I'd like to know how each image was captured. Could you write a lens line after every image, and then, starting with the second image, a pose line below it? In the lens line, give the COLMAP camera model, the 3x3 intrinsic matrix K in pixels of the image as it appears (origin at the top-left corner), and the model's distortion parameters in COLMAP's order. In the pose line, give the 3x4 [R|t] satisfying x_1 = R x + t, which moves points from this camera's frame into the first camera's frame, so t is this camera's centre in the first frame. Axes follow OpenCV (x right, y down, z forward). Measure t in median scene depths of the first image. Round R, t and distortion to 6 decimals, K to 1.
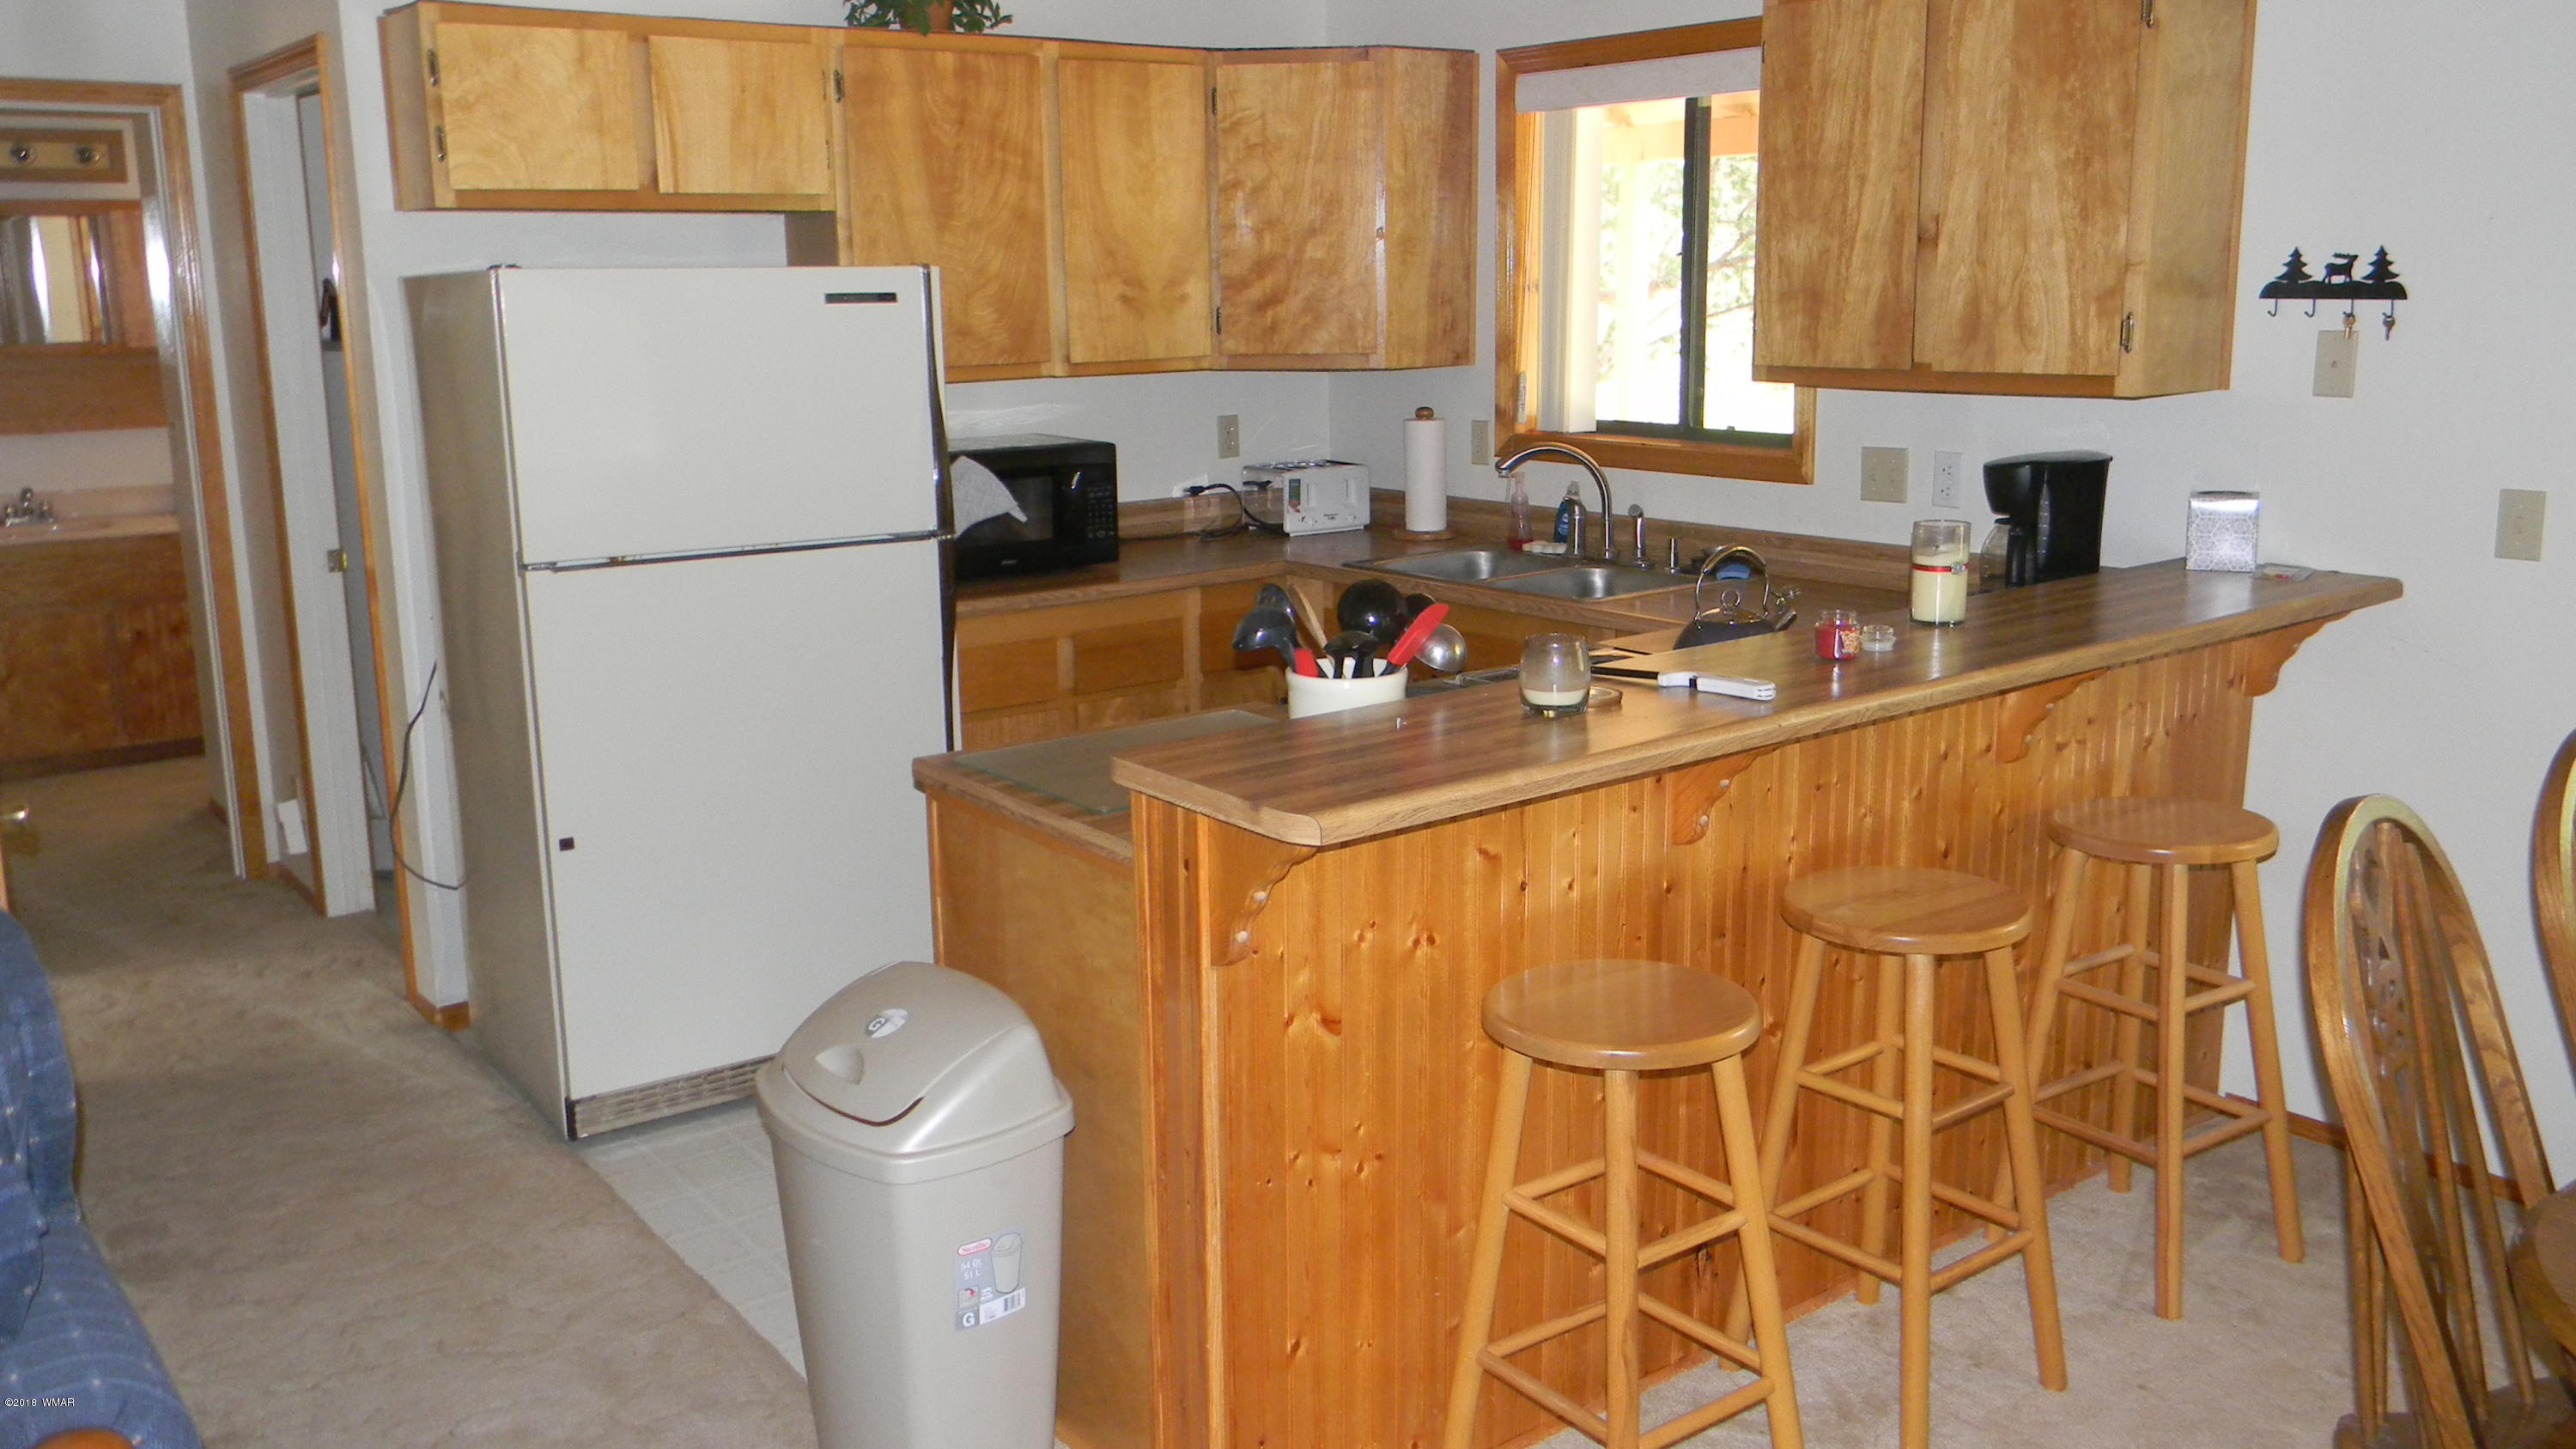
lens RADIAL K [[2076.6, 0, 1287.5], [0, 2076.6, 710.5], [0, 0, 1]] dist [0.014585, -0.014120]
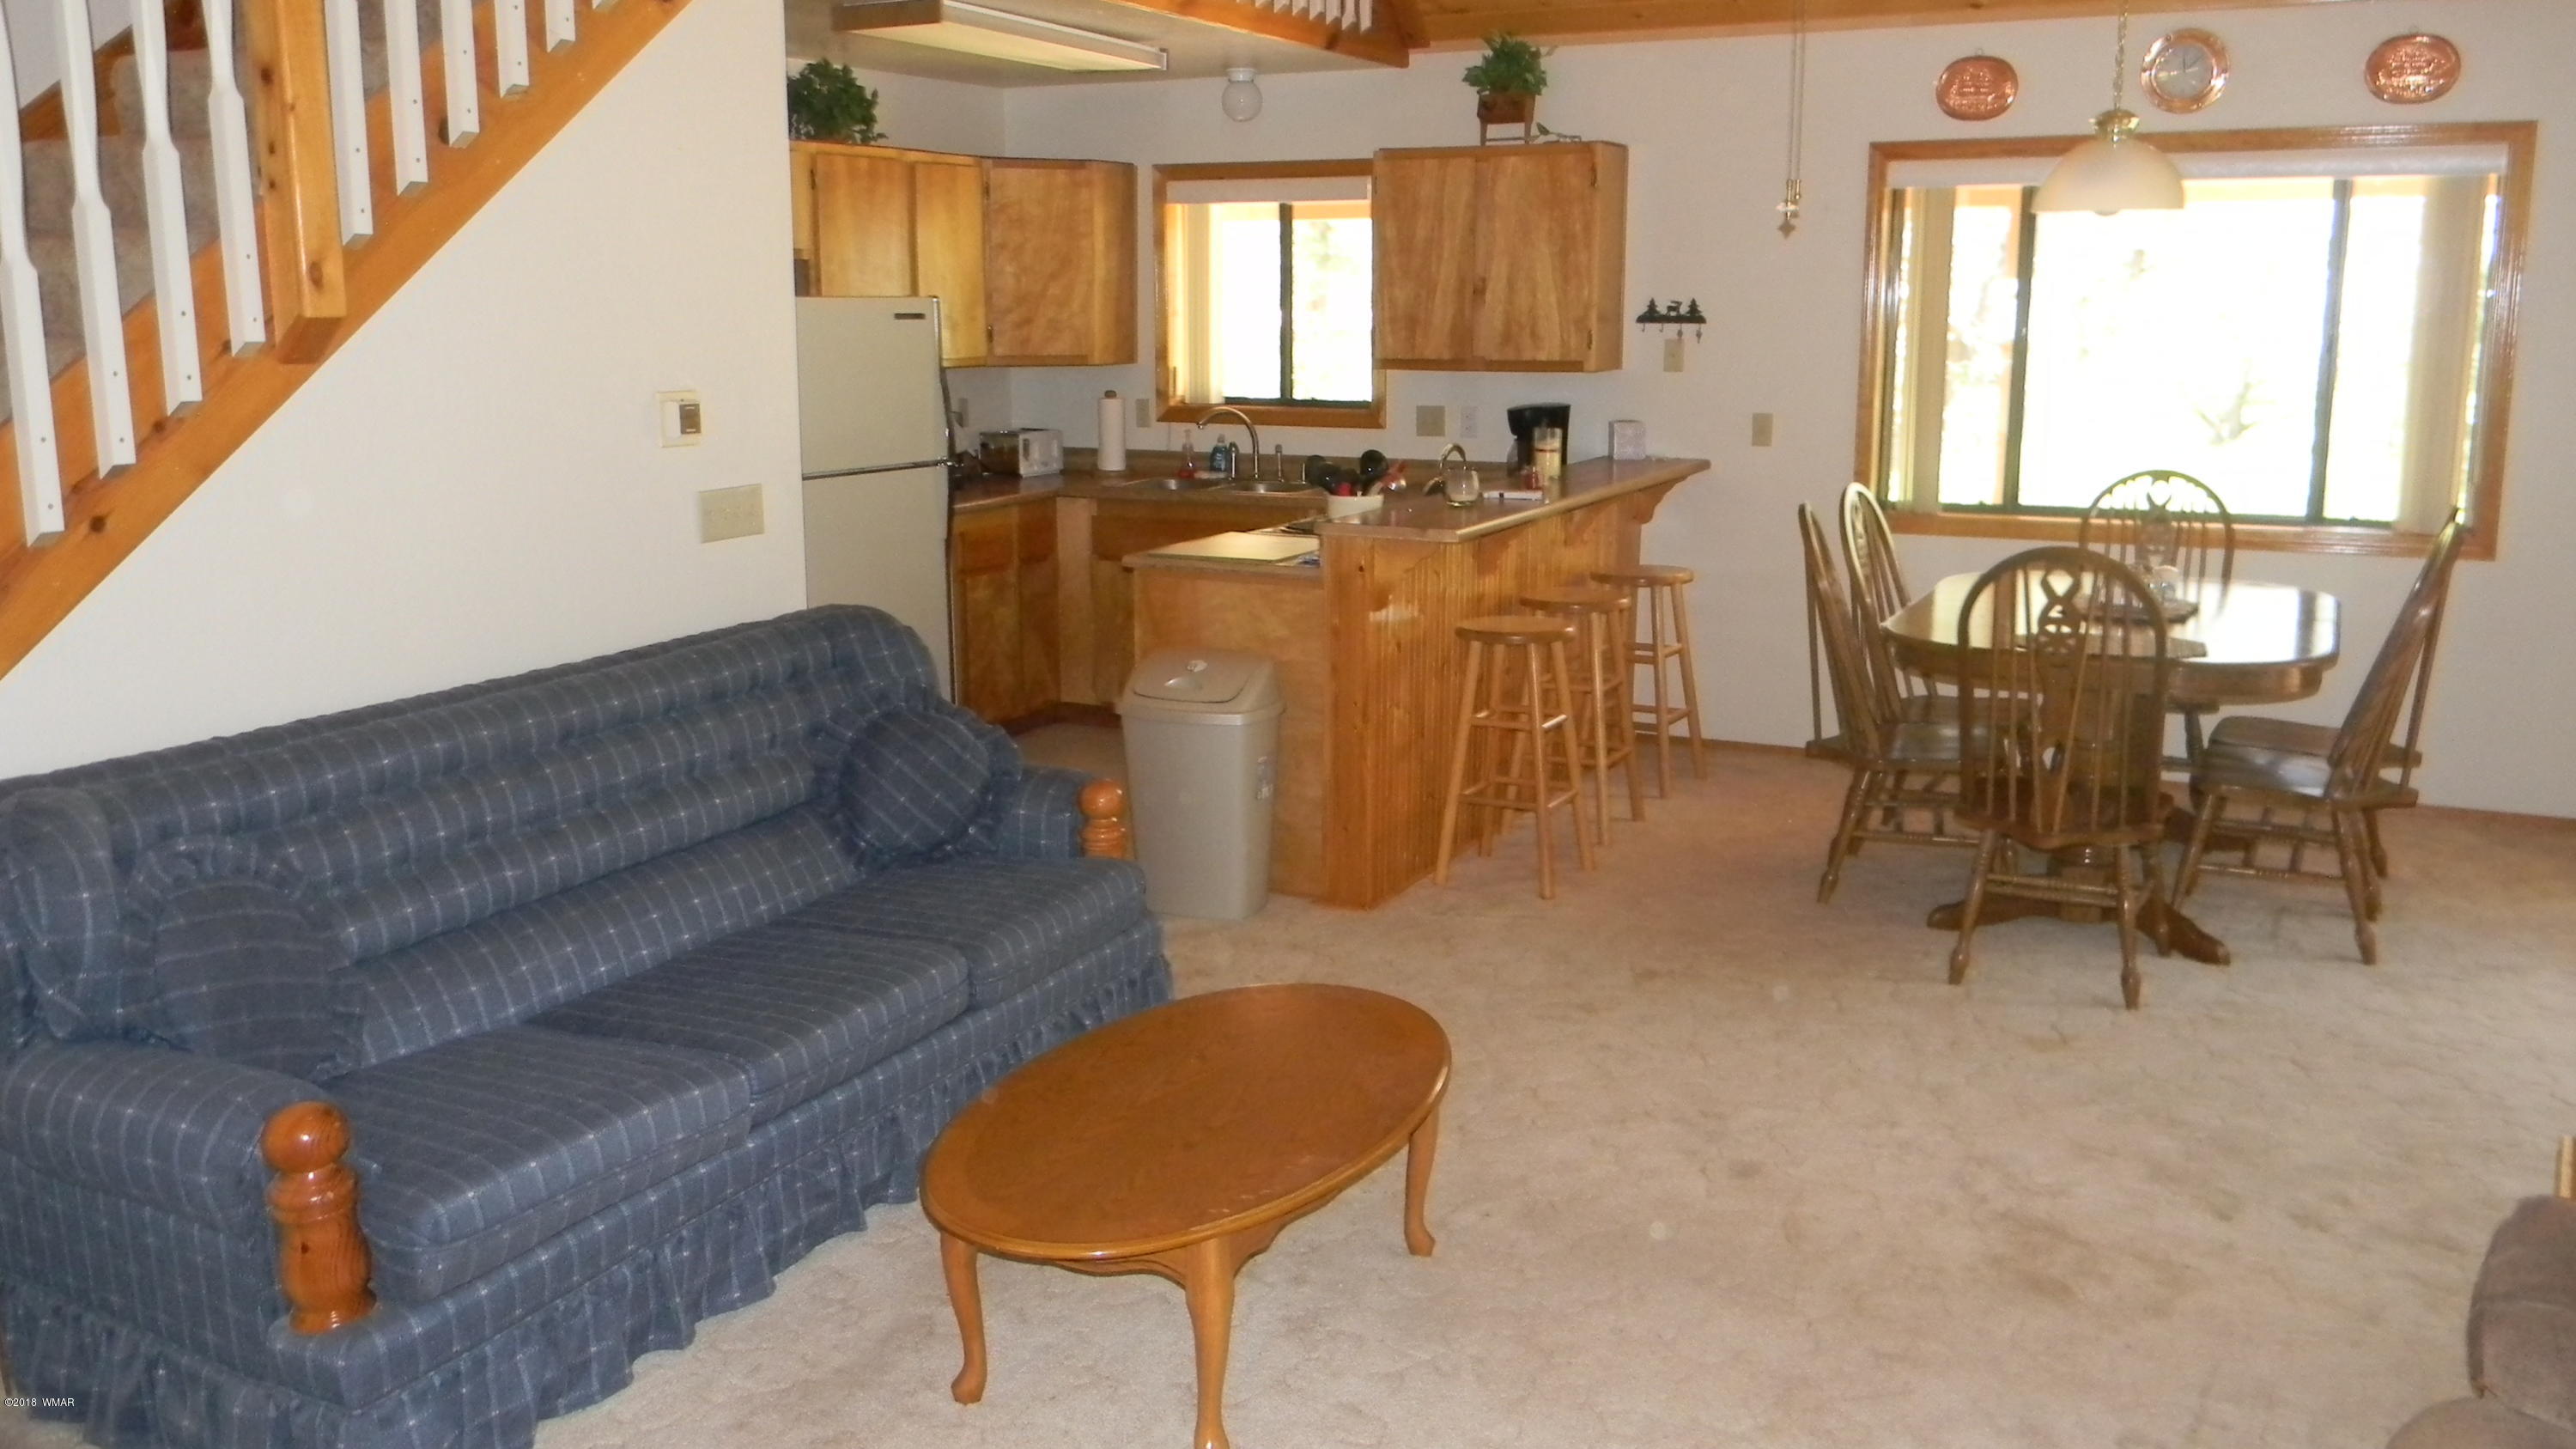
lens RADIAL K [[2076.6, 0, 1291.6], [0, 2076.6, 729.1], [0, 0, 1]] dist [0.014585, -0.014120]
pose [[0.901421, -0.076246, 0.426177, -0.637244], [0.078349, 0.996846, 0.012625, 0.125337], [-0.425796, 0.022010, 0.904552, -0.588702]]
